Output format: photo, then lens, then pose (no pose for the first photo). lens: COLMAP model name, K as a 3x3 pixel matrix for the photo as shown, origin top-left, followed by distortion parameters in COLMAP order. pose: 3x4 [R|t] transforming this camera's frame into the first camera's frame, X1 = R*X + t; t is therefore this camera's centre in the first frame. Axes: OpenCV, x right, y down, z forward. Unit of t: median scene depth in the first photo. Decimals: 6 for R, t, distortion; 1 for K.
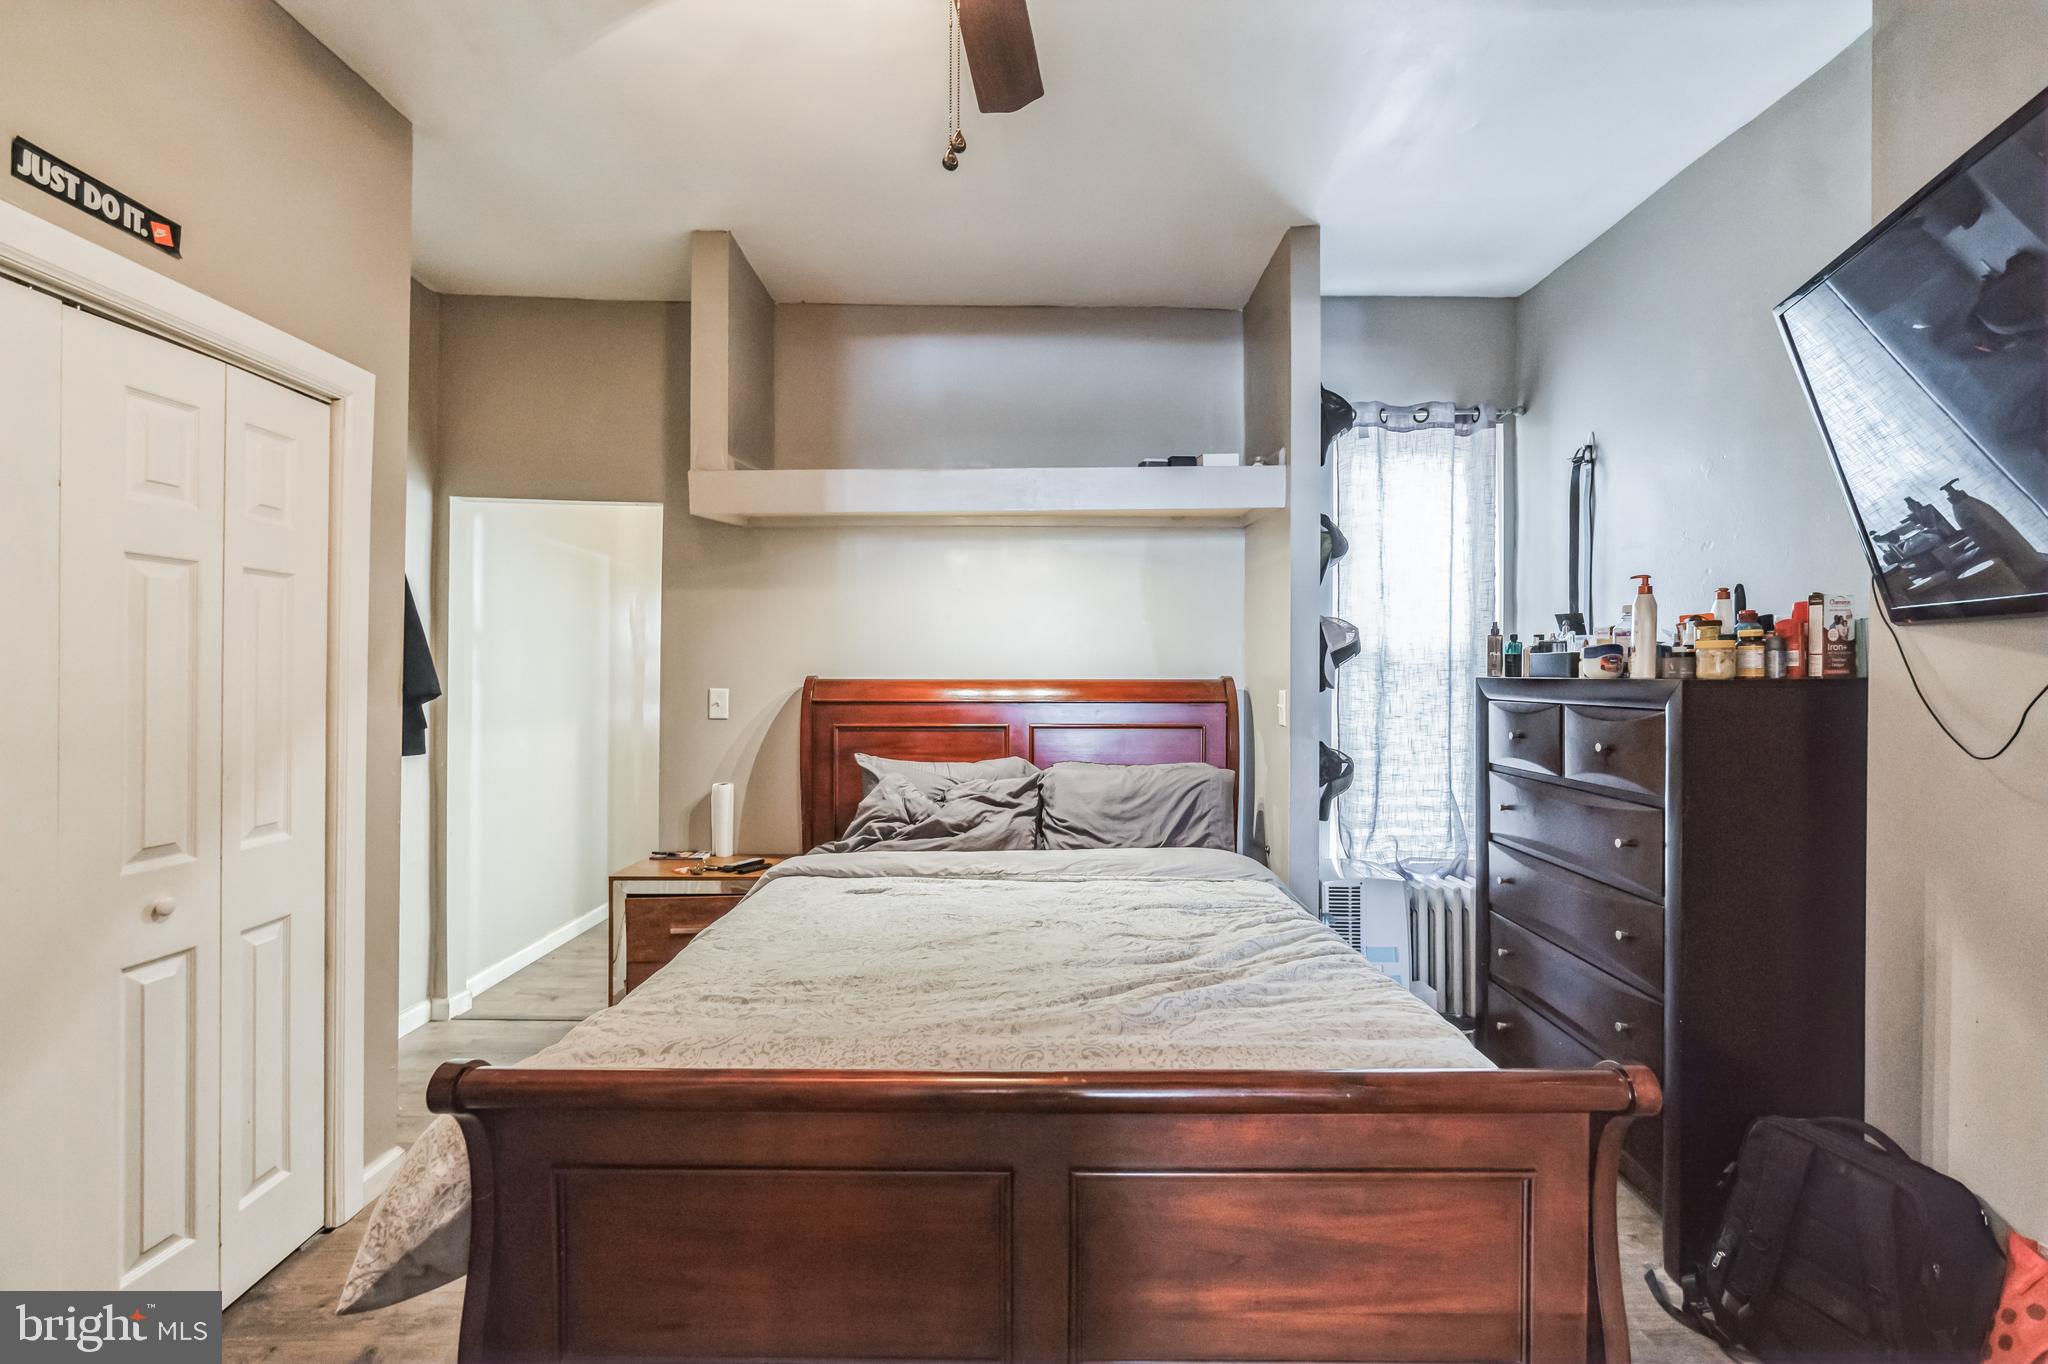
lens RADIAL K [[896.5, 0, 1025.2], [0, 896.5, 672.4], [0, 0, 1]] dist [-0.010274, 0.004791]
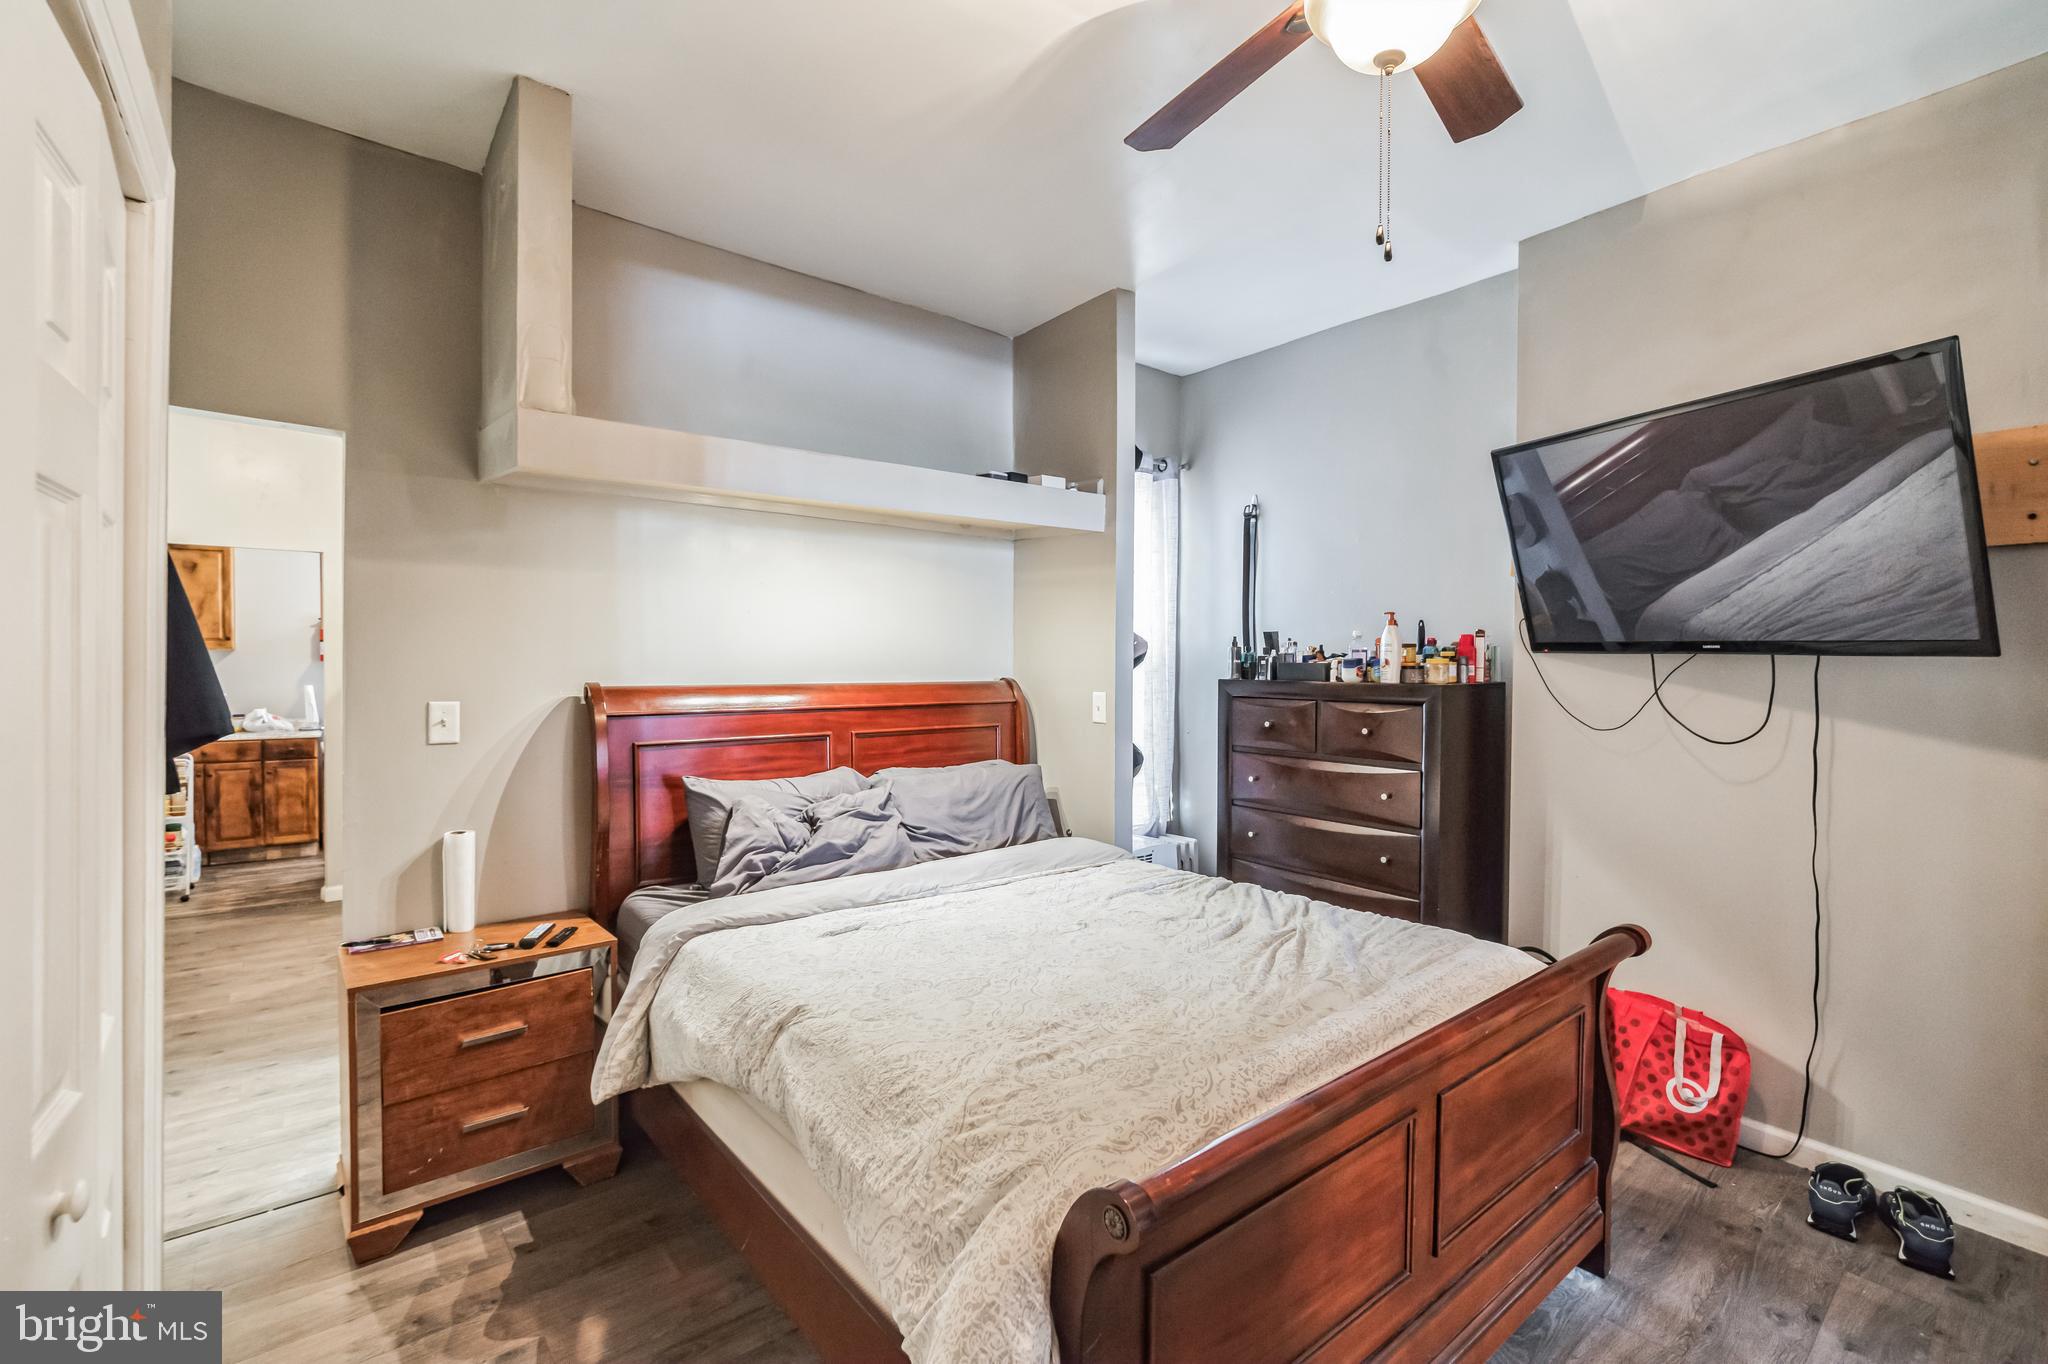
lens RADIAL K [[896.5, 0, 1025.2], [0, 896.5, 672.4], [0, 0, 1]] dist [-0.010274, 0.004791]
pose [[0.778367, -0.006381, 0.627777, -0.503162], [-0.004856, 0.999857, 0.016184, -0.022873], [-0.627790, -0.015646, 0.778225, 0.170201]]
